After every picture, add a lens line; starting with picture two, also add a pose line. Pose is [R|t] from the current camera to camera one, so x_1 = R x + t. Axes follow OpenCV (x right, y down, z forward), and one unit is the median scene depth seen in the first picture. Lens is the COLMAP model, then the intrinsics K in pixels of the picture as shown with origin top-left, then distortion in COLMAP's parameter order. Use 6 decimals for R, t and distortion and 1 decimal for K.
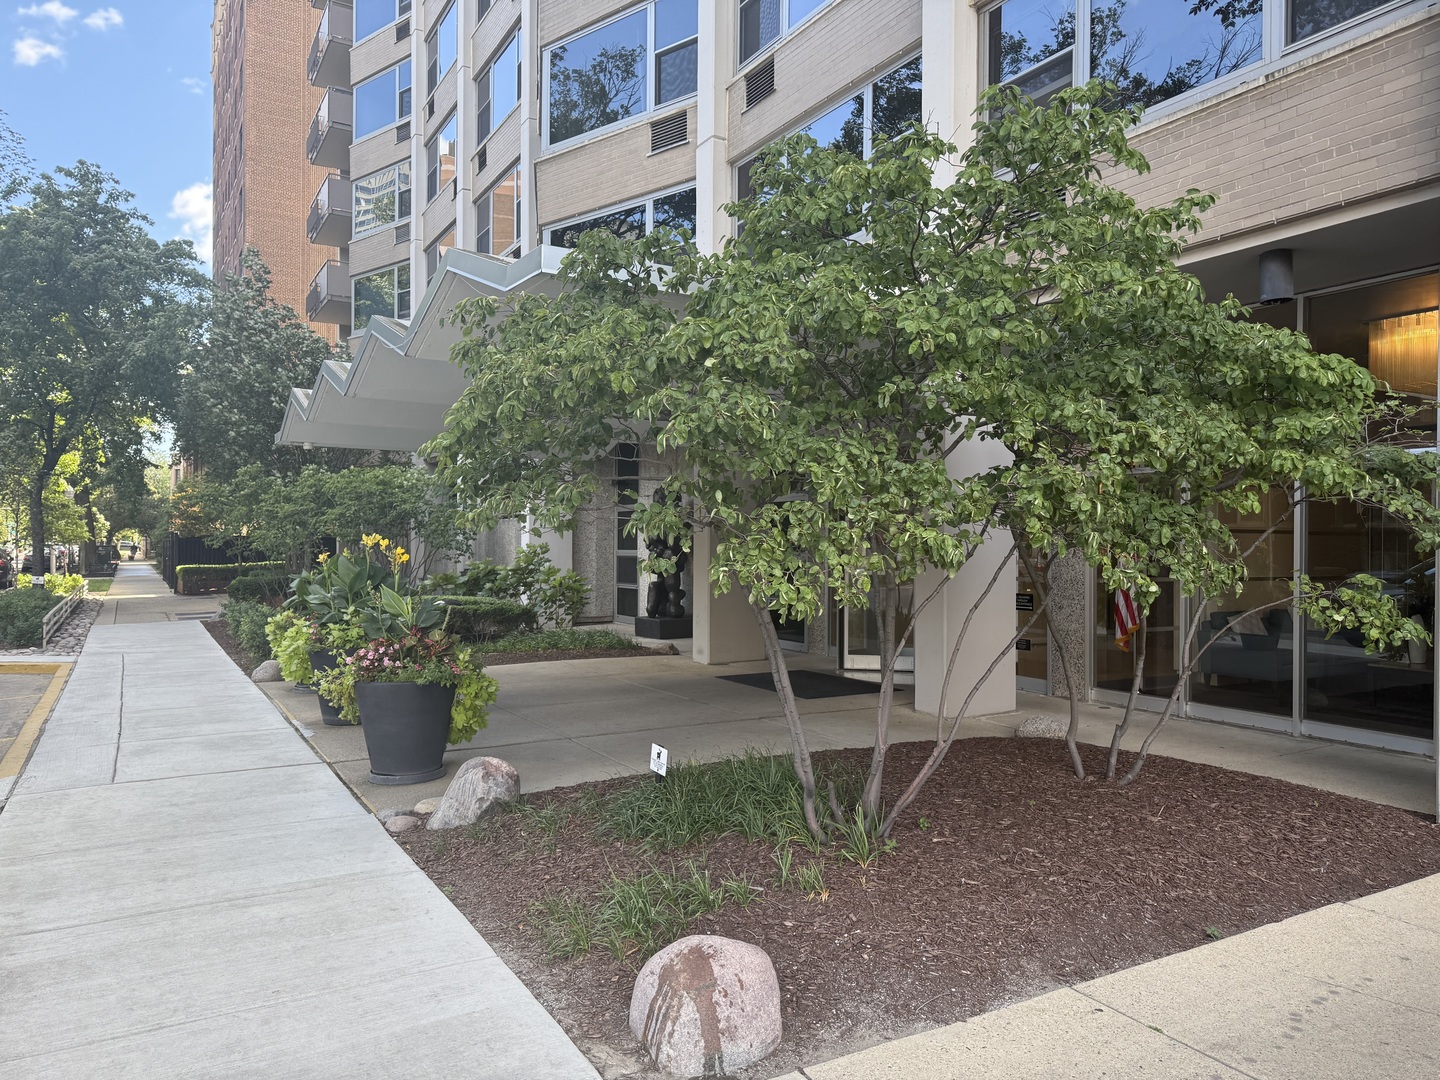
lens RADIAL K [[1019.1, 0, 718.3], [0, 1019.1, 532.7], [0, 0, 1]] dist [0.127422, -0.207538]
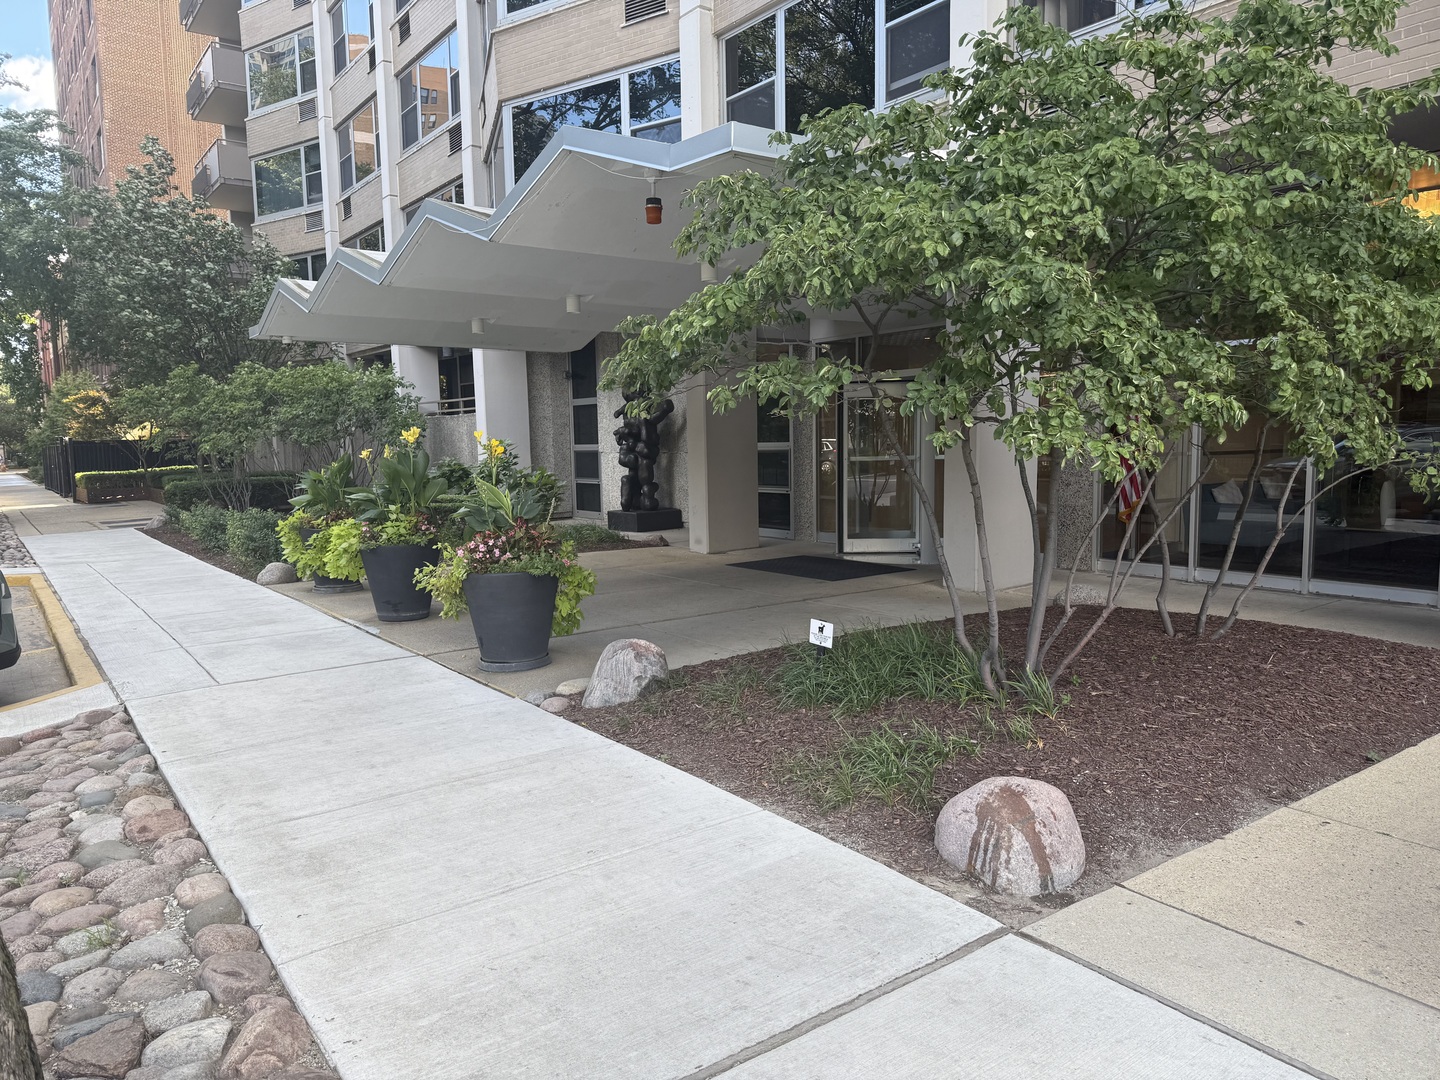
lens RADIAL K [[1019.1, 0, 718.3], [0, 1019.1, 532.7], [0, 0, 1]] dist [0.127422, -0.207538]
pose [[0.994590, -0.033604, 0.098292, -0.245866], [0.023319, 0.994307, 0.103969, 0.006962], [-0.101226, -0.101115, 0.989712, -0.014834]]
